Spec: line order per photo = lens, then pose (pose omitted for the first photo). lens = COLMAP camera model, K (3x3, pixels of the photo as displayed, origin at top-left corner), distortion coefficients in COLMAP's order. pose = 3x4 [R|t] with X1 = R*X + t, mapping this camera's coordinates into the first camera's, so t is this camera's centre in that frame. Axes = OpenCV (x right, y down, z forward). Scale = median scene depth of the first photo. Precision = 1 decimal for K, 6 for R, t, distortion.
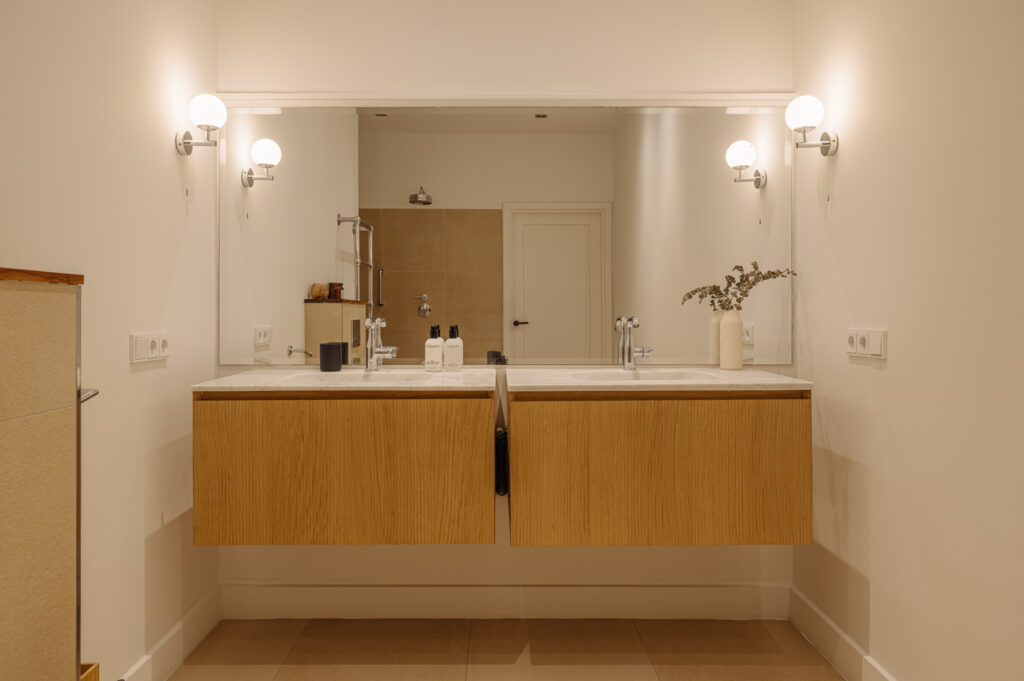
lens RADIAL K [[736.0, 0, 505.3], [0, 736.0, 309.9], [0, 0, 1]] dist [-0.000562, 0.000849]
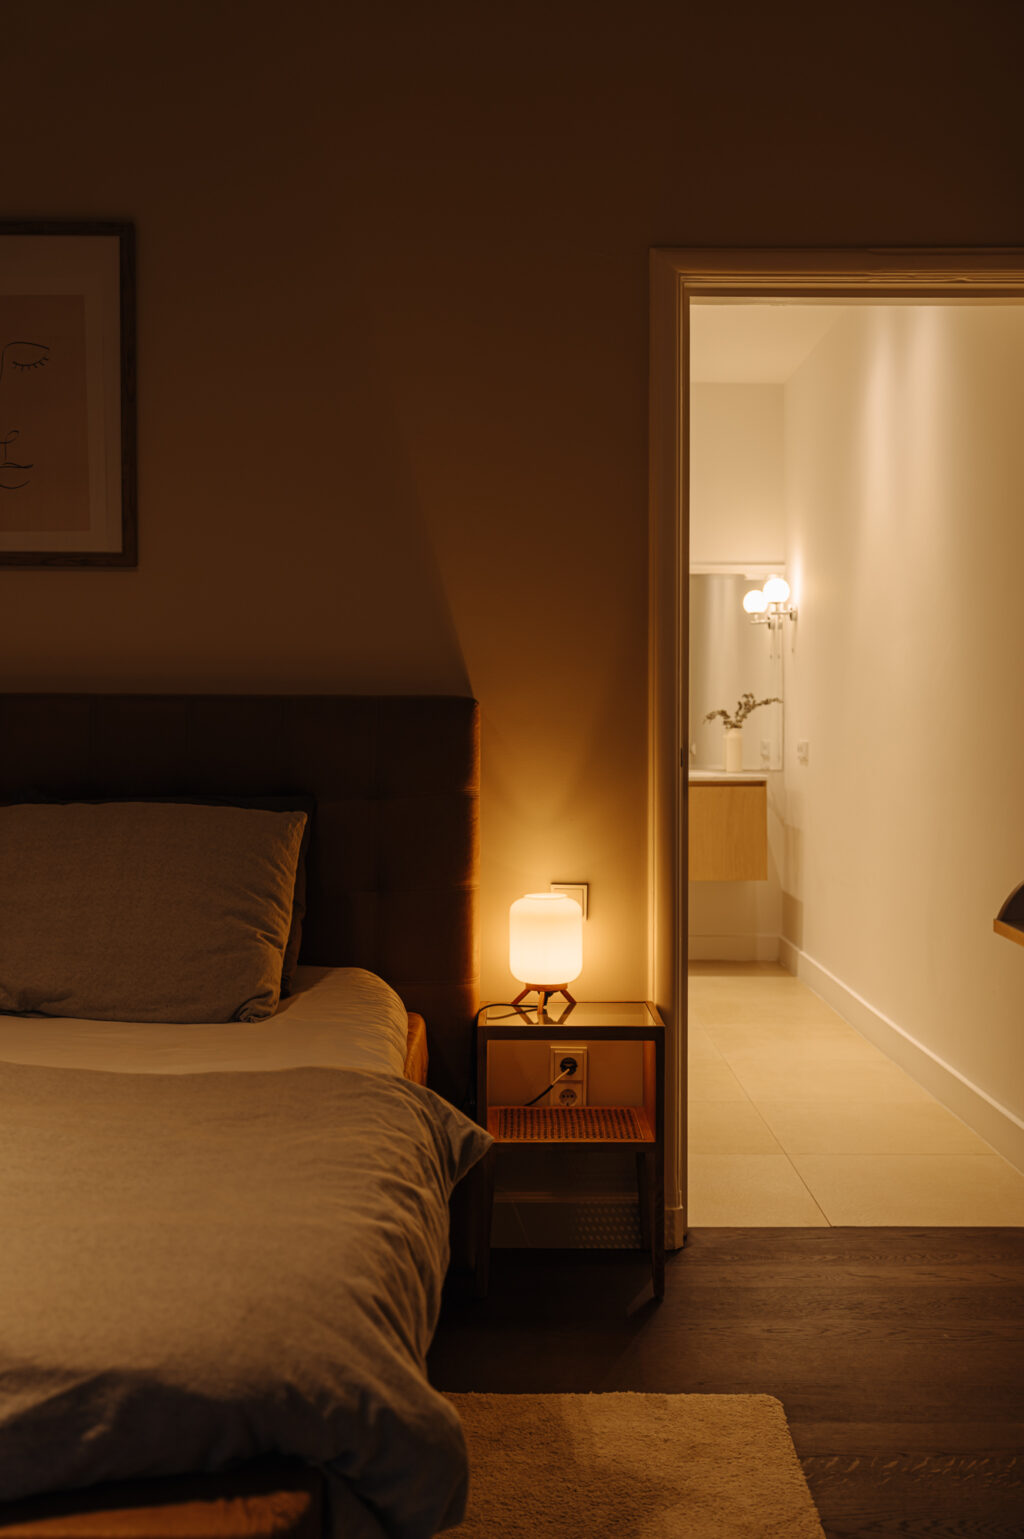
lens RADIAL K [[1528.1, 0, 512.0], [0, 1528.1, 769.5], [0, 0, 1]] dist [0.001539, 0.001427]
pose [[0.999974, 0.002623, -0.006714, -0.080089], [-0.002424, 0.999563, 0.029467, -0.006584], [0.006788, -0.029450, 0.999543, -1.809875]]
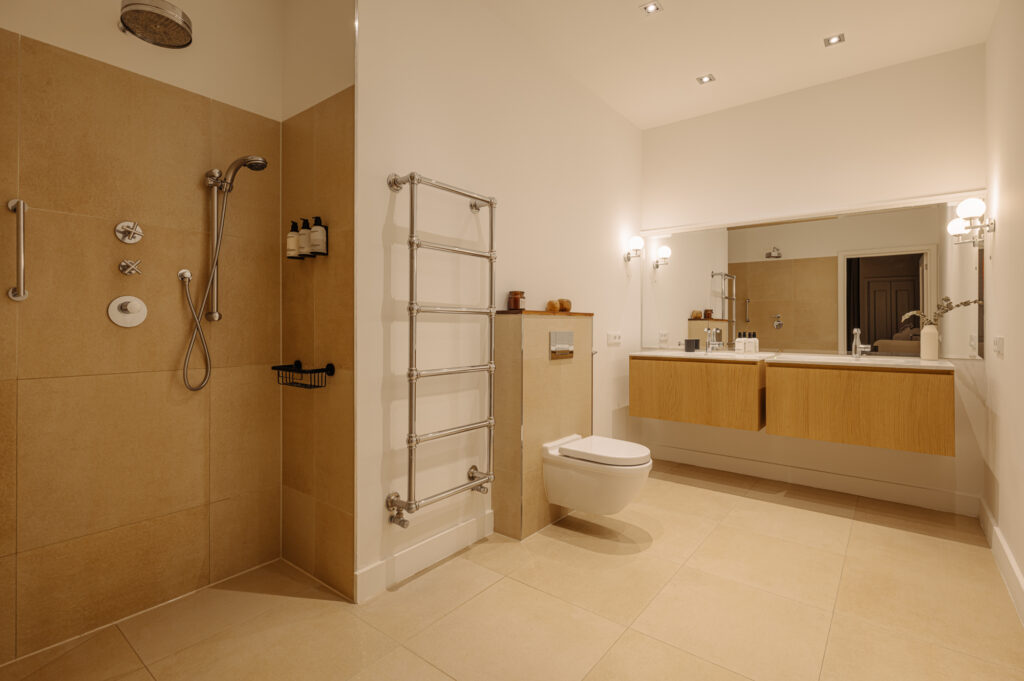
lens RADIAL K [[486.8, 0, 508.6], [0, 486.8, 325.1], [0, 0, 1]] dist [0.000792, -0.000333]
pose [[0.781050, 0.004743, -0.624450, 0.252604], [-0.002793, 0.999988, 0.004102, -0.001697], [0.624462, -0.001460, 0.781054, -0.486375]]
